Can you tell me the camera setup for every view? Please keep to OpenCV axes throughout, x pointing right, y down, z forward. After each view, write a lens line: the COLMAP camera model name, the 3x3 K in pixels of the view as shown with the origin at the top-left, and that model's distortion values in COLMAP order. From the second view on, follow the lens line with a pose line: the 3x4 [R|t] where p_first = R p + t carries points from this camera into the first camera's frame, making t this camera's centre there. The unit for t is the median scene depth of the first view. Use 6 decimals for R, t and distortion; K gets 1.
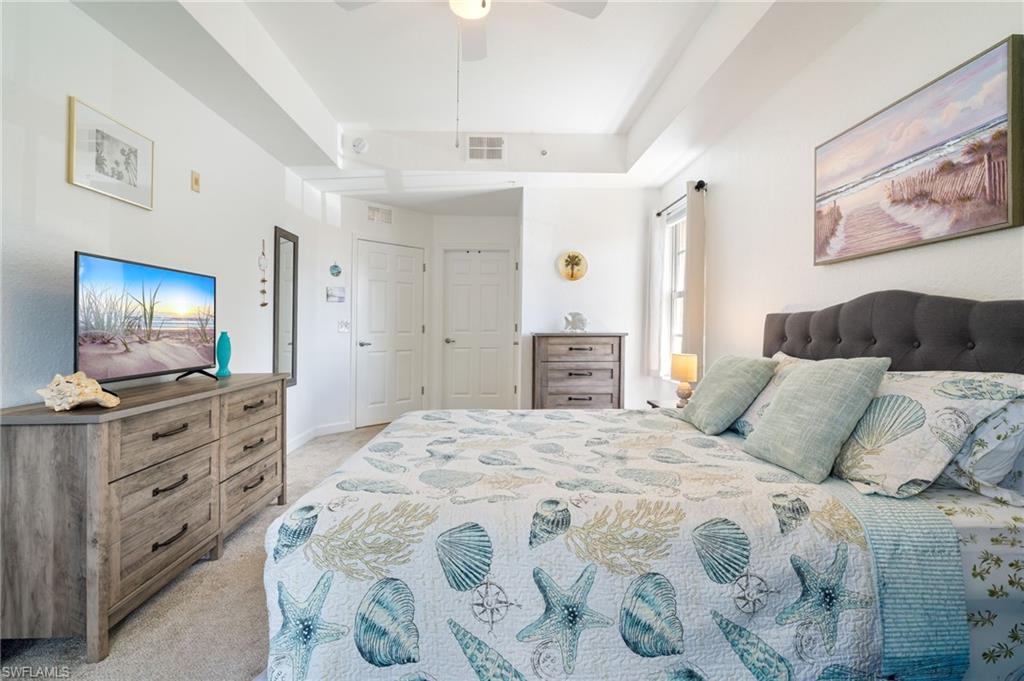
lens RADIAL K [[477.3, 0, 512.6], [0, 477.3, 325.1], [0, 0, 1]] dist [0.001189, 0.001079]
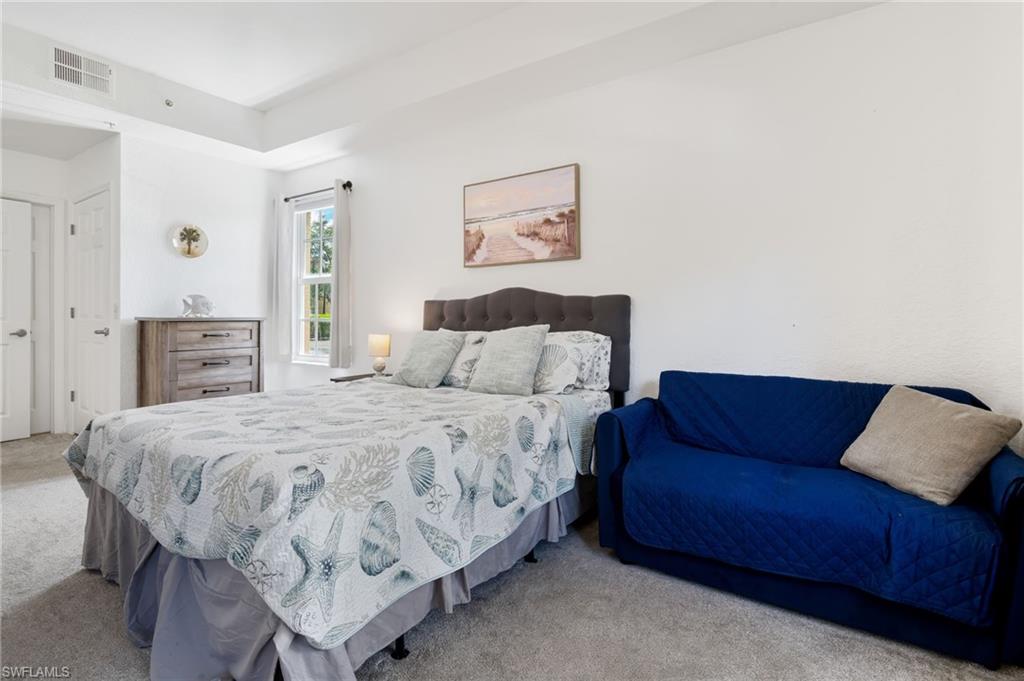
lens RADIAL K [[500.3, 0, 512.3], [0, 500.3, 319.1], [0, 0, 1]] dist [-0.001734, -0.000065]
pose [[0.597261, -0.005019, 0.802031, -0.546753], [-0.002044, 0.999968, 0.007780, 0.021630], [-0.802044, -0.006286, 0.597231, -0.024408]]
